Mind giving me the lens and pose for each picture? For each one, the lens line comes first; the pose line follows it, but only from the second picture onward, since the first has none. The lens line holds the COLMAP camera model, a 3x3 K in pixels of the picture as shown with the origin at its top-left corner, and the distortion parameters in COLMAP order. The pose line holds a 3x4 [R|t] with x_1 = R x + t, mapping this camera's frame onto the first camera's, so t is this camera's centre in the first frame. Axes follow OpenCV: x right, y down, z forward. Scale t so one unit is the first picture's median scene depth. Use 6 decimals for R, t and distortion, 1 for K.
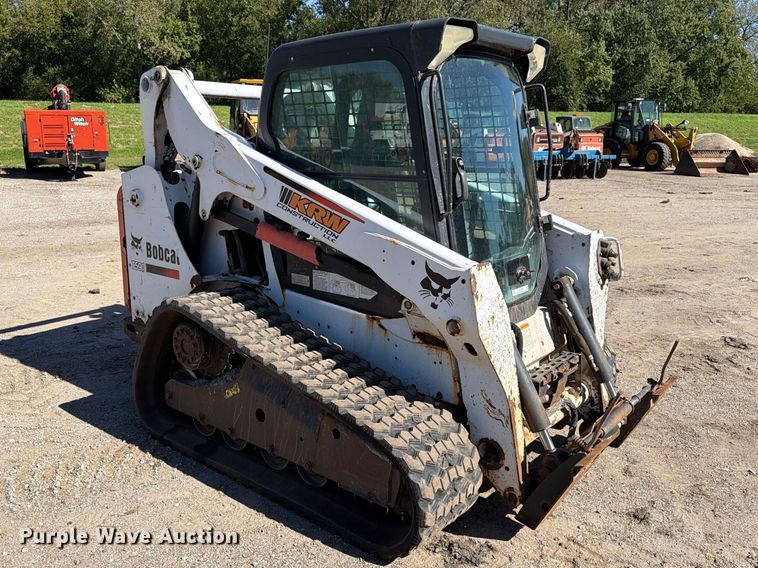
lens RADIAL K [[668.0, 0, 362.6], [0, 668.0, 272.0], [0, 0, 1]] dist [0.096944, -0.169814]
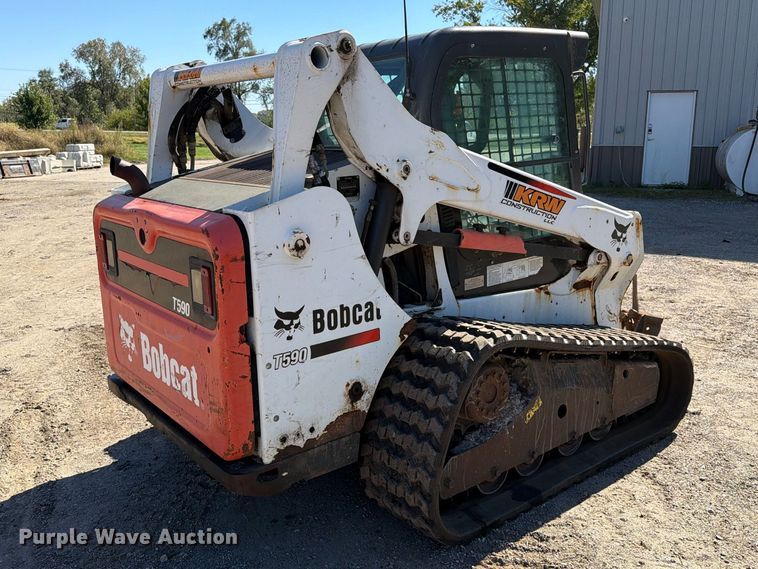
lens RADIAL K [[702.9, 0, 360.7], [0, 702.9, 265.4], [0, 0, 1]] dist [0.034409, -0.025788]
pose [[0.208952, -0.206079, 0.955966, -0.922922], [0.230233, 0.960433, 0.156719, -0.175768], [-0.950438, 0.187348, 0.248131, 0.788566]]
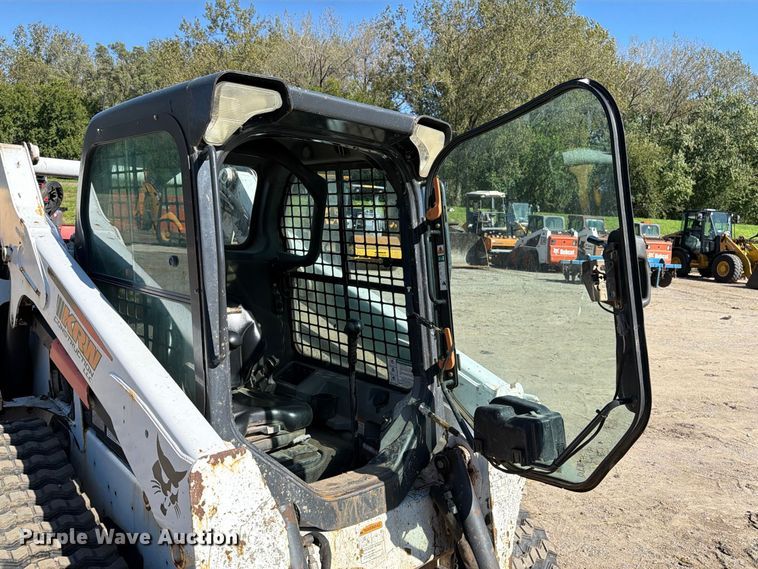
lens RADIAL K [[623.1, 0, 379.0], [0, 623.1, 284.5], [0, 0, 1]] dist [0.094451, -0.117497]
pose [[0.991602, 0.064386, -0.112158, 0.246915], [-0.076353, 0.991441, -0.105897, -0.075790], [0.104380, 0.113571, 0.988032, 0.287160]]
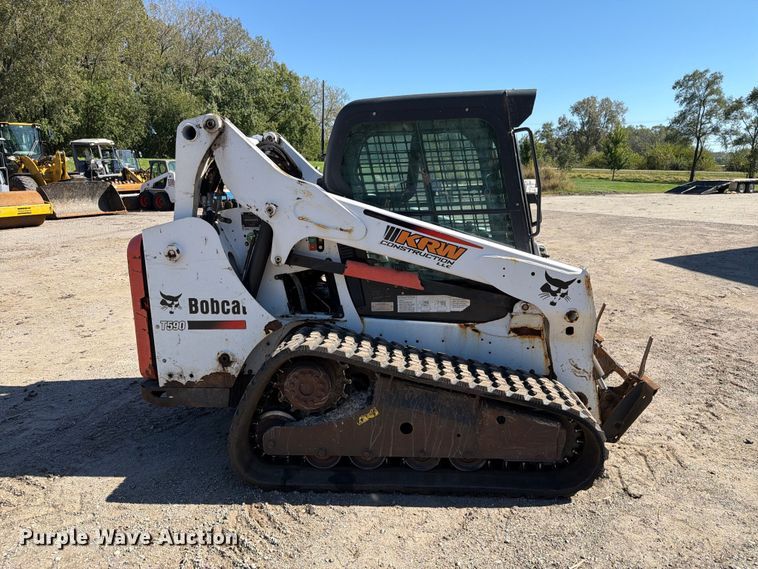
lens RADIAL K [[537.3, 0, 379.0], [0, 537.3, 284.5], [0, 0, 1]] dist [0.088341, -0.104374]
pose [[0.803281, -0.140535, 0.578782, -0.545411], [0.144084, 0.988752, 0.040109, -0.055413], [-0.577909, 0.051174, 0.814495, 0.220189]]
